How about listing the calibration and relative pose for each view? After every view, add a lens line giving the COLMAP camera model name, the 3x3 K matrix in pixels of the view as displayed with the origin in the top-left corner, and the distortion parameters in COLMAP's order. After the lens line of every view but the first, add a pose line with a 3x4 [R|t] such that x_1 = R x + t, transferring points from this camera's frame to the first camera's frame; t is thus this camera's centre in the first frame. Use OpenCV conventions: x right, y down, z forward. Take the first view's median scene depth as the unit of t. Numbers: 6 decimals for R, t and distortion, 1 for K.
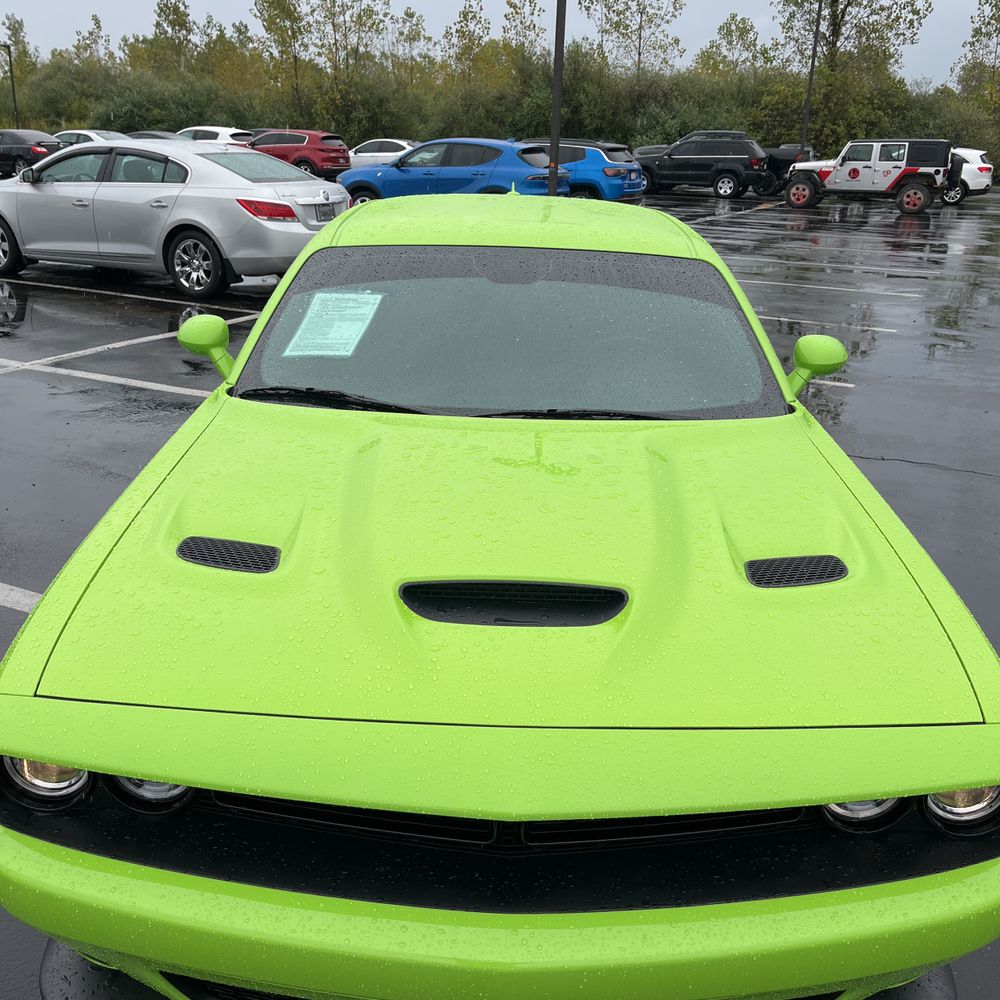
lens RADIAL K [[1019.4, 0, 496.6], [0, 1019.4, 496.3], [0, 0, 1]] dist [0.036781, -0.052184]
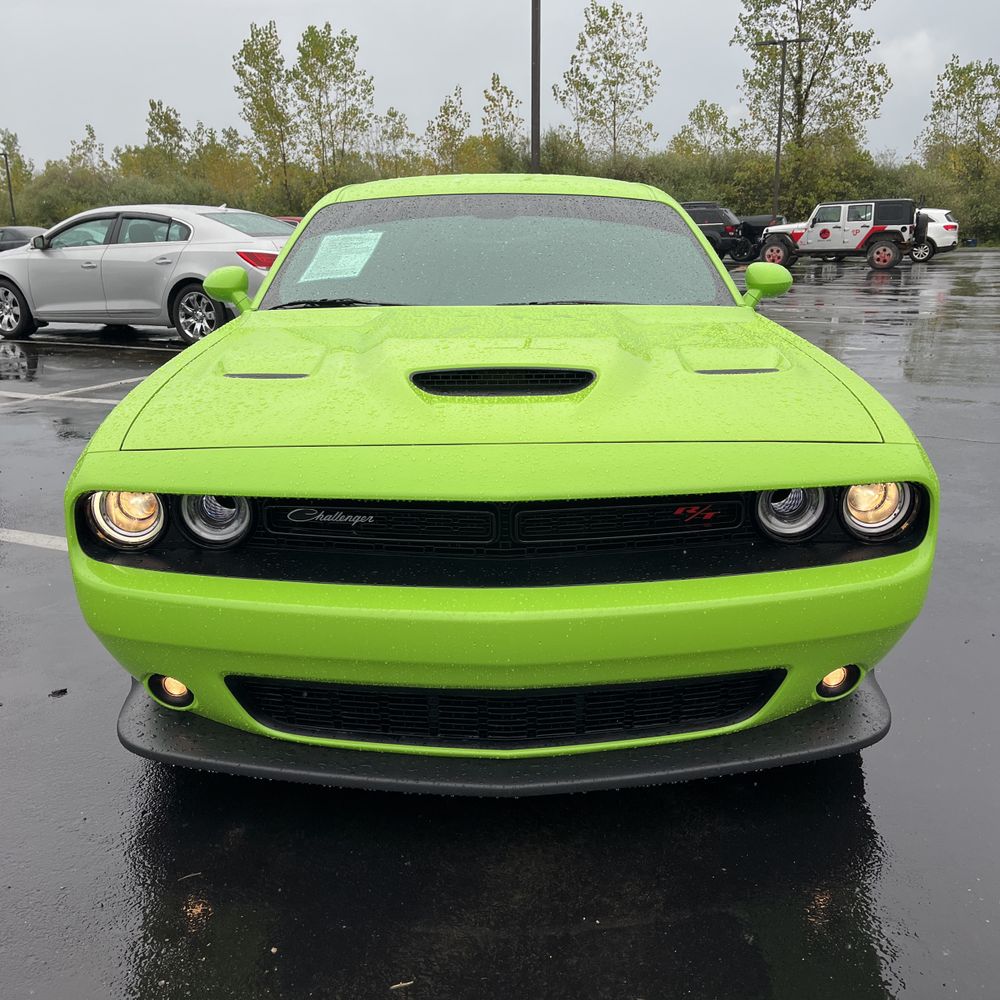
lens RADIAL K [[1024.4, 0, 500.0], [0, 1024.4, 500.0], [0, 0, 1]] dist [-0.008883, 0.051582]
pose [[0.999117, -0.041312, 0.007613, -0.000137], [0.041788, 0.995942, -0.079705, 0.020713], [-0.004289, 0.079952, 0.996789, -0.012954]]
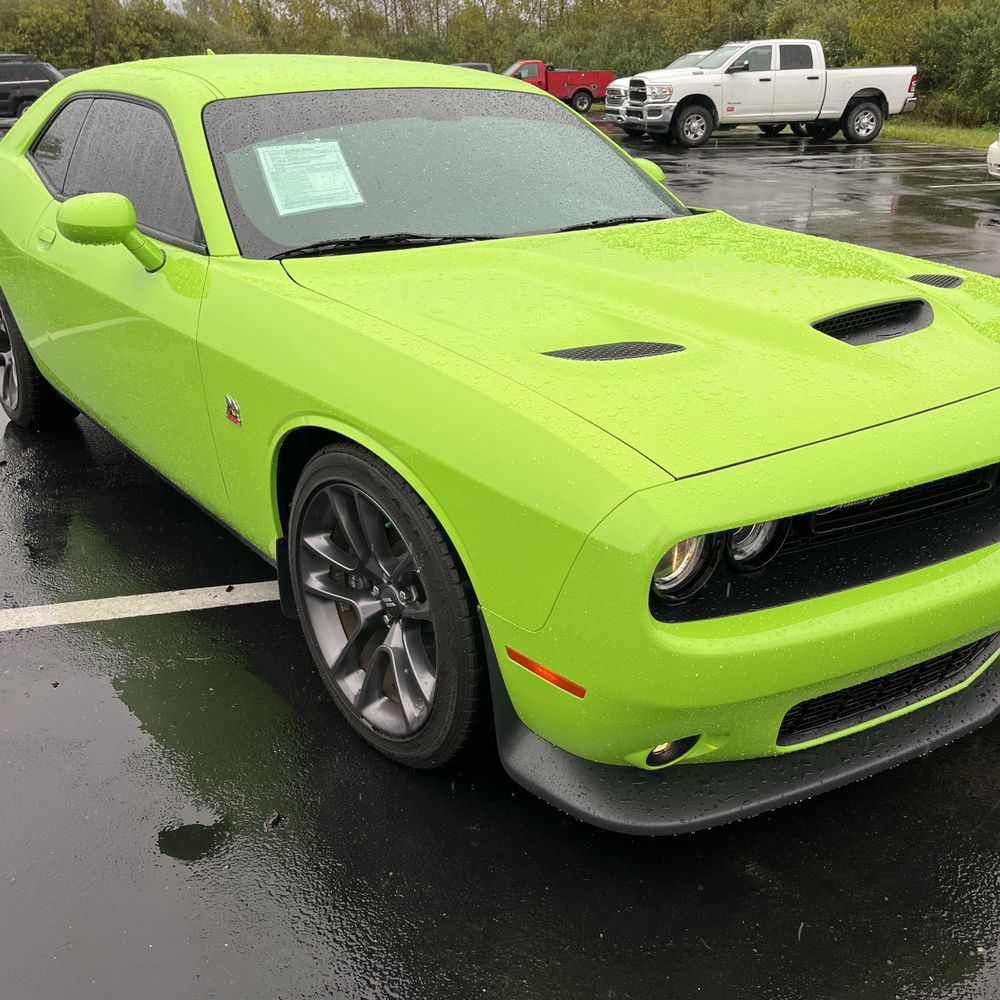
lens RADIAL K [[1011.4, 0, 515.5], [0, 1011.4, 502.5], [0, 0, 1]] dist [0.089732, -0.114882]
pose [[0.772890, -0.272586, 0.573008, -0.062106], [0.236219, 0.961724, 0.138883, 0.002599], [-0.588933, 0.028014, 0.807697, 0.018036]]
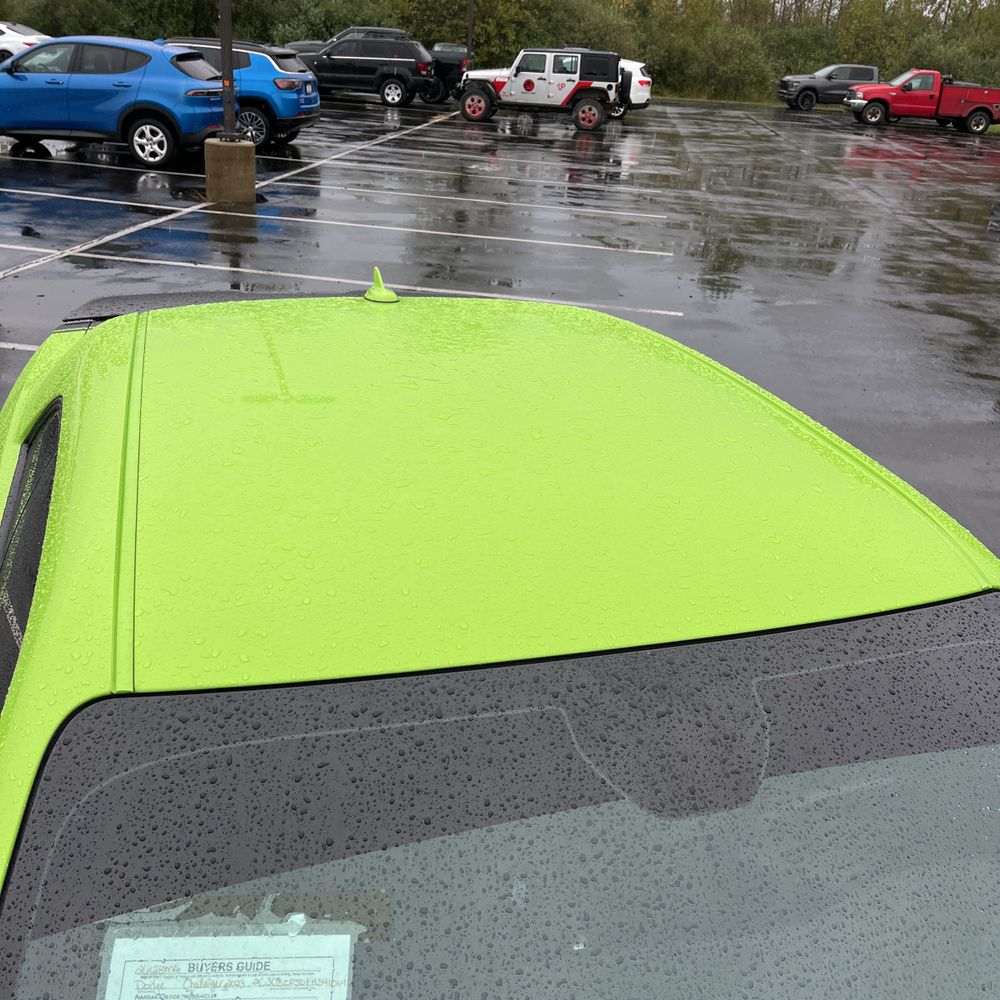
lens RADIAL K [[1024.4, 0, 500.0], [0, 1024.4, 500.0], [0, 0, 1]] dist [-0.008883, 0.051582]
pose [[0.942458, -0.101622, 0.318505, -0.016074], [0.068795, 0.991244, 0.112702, -0.037483], [-0.327170, -0.084305, 0.941197, 0.071979]]
